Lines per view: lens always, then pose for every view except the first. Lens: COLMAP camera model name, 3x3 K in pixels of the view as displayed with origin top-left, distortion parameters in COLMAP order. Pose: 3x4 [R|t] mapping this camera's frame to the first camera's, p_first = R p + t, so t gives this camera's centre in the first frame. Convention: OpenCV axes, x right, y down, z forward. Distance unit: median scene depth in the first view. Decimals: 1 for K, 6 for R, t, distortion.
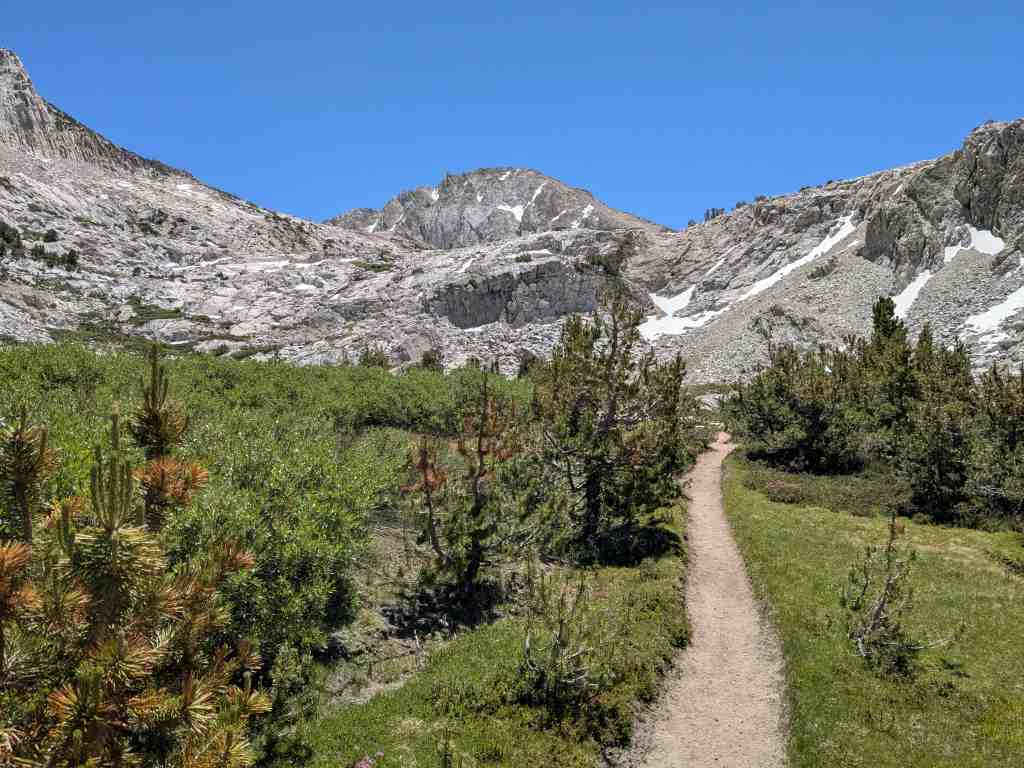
lens RADIAL K [[807.2, 0, 519.7], [0, 807.2, 388.2], [0, 0, 1]] dist [0.050312, -0.078317]
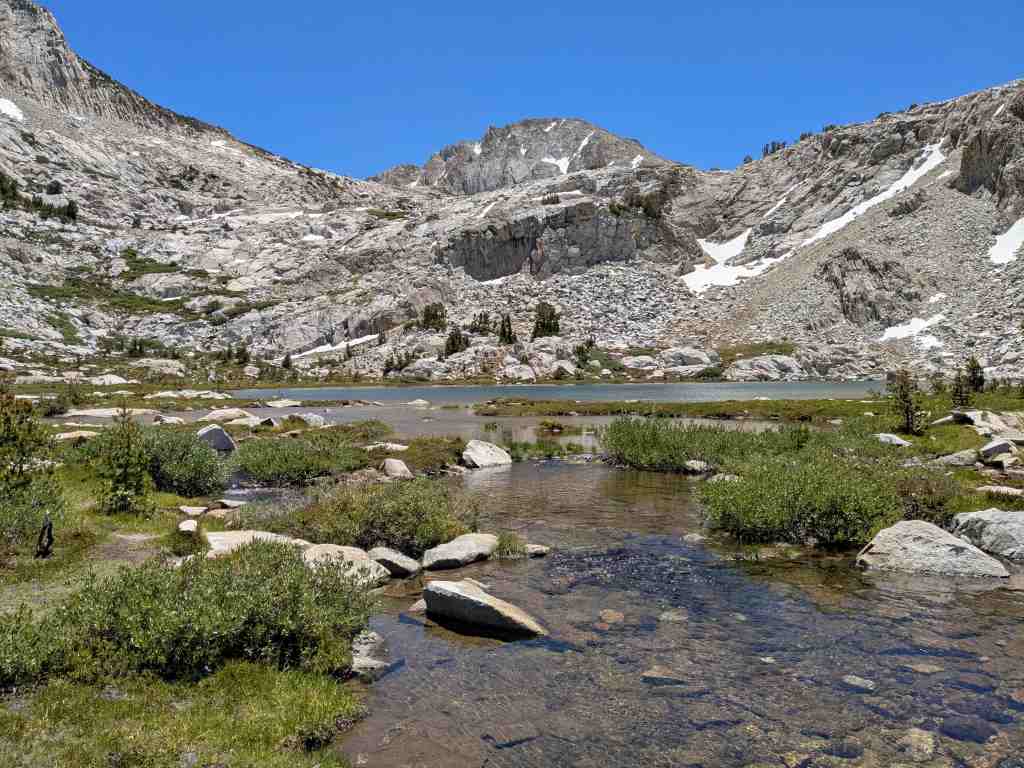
lens RADIAL K [[807.2, 0, 499.3], [0, 807.2, 388.7], [0, 0, 1]] dist [0.050312, -0.078317]
pose [[0.996270, 0.002586, -0.086249, 0.024402], [0.001650, 0.998797, 0.049013, 0.000500], [0.086272, -0.048973, 0.995067, 0.107105]]
